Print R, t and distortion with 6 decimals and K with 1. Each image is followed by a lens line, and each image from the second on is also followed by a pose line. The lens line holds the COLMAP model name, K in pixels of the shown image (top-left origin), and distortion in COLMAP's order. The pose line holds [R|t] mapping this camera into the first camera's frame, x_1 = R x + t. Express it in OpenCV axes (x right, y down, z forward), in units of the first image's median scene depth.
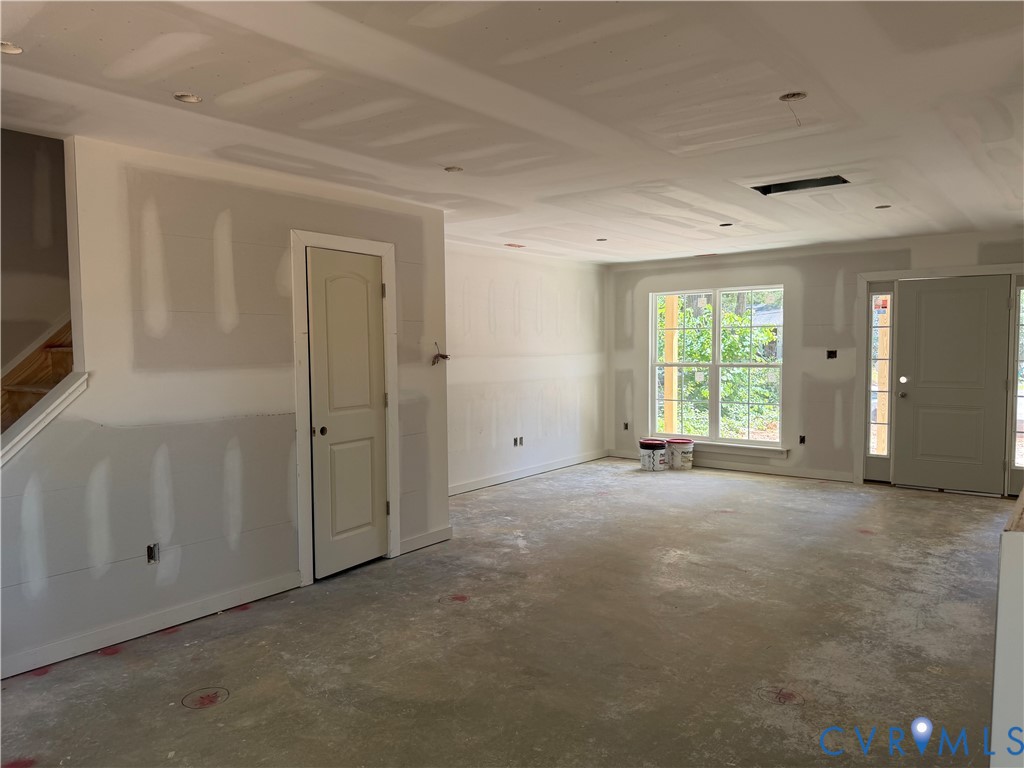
lens RADIAL K [[732.7, 0, 512.0], [0, 732.7, 384.0], [0, 0, 1]] dist [0.082645, -0.110004]
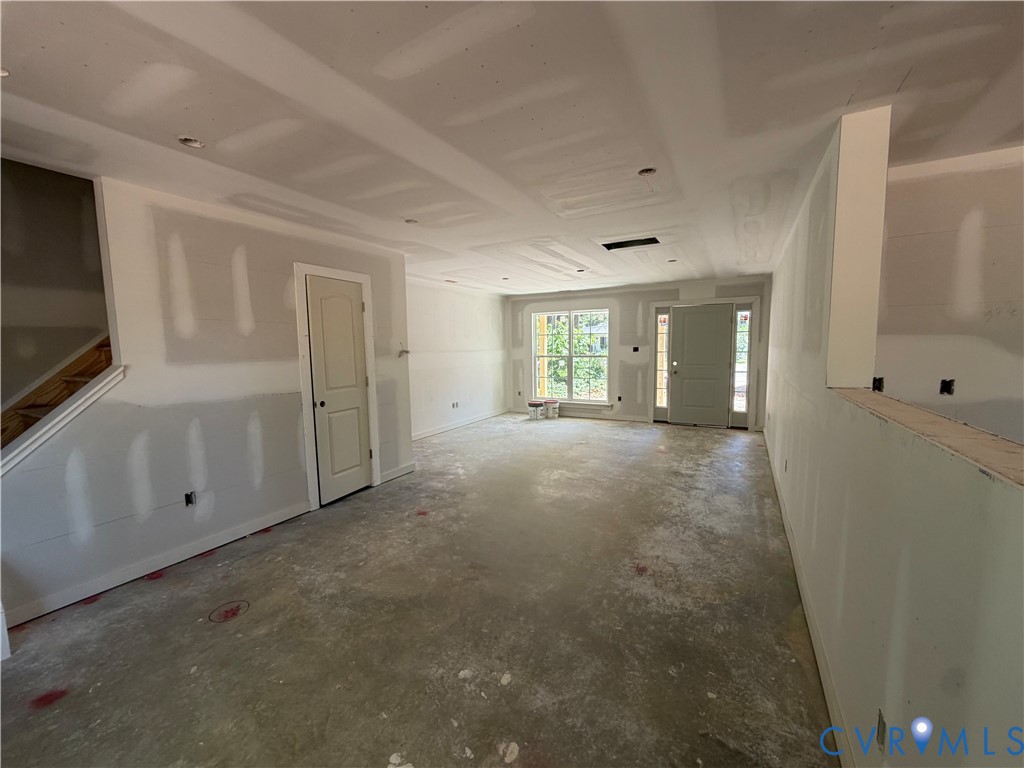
lens RADIAL K [[415.1, 0, 512.0], [0, 415.1, 384.0], [0, 0, 1]] dist [-0.000544, 0.000241]
pose [[0.987505, -0.020932, 0.156188, -0.016300], [0.015173, 0.999163, 0.037975, -0.000594], [-0.156852, -0.035131, 0.986997, 0.141355]]
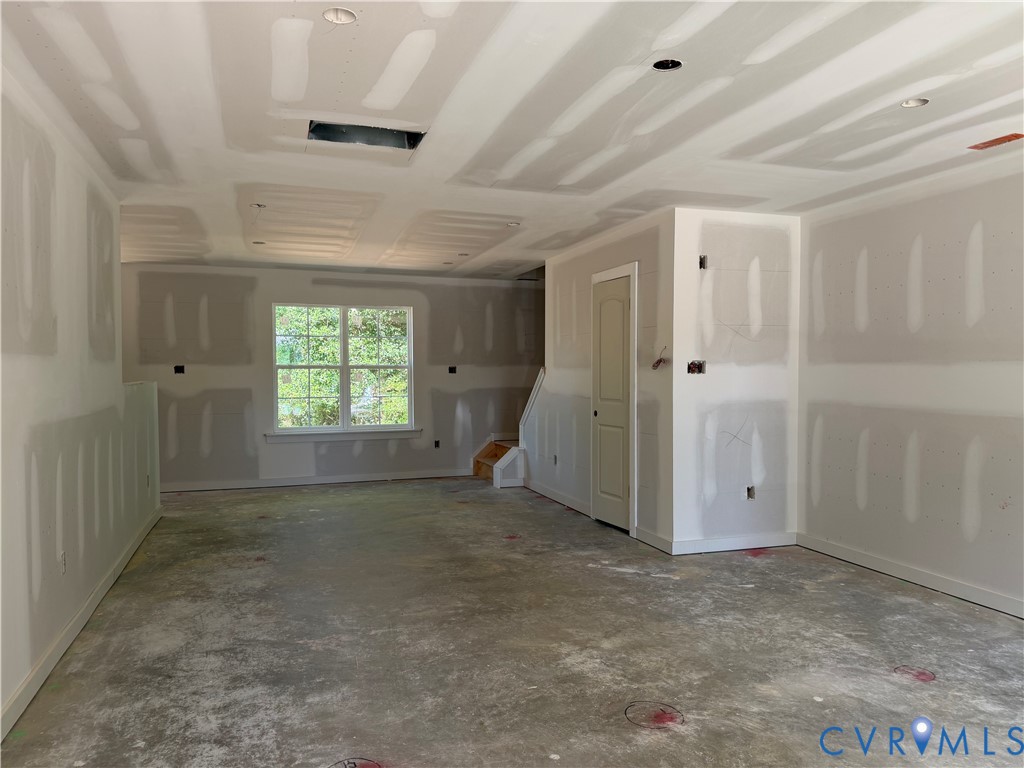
lens RADIAL K [[739.8, 0, 512.0], [0, 739.8, 384.0], [0, 0, 1]] dist [0.005967, -0.010449]
pose [[-0.551382, 0.028752, -0.833757, 0.975956], [-0.043005, 0.997098, 0.062825, -0.068563], [0.833144, 0.070497, -0.548545, 1.607888]]
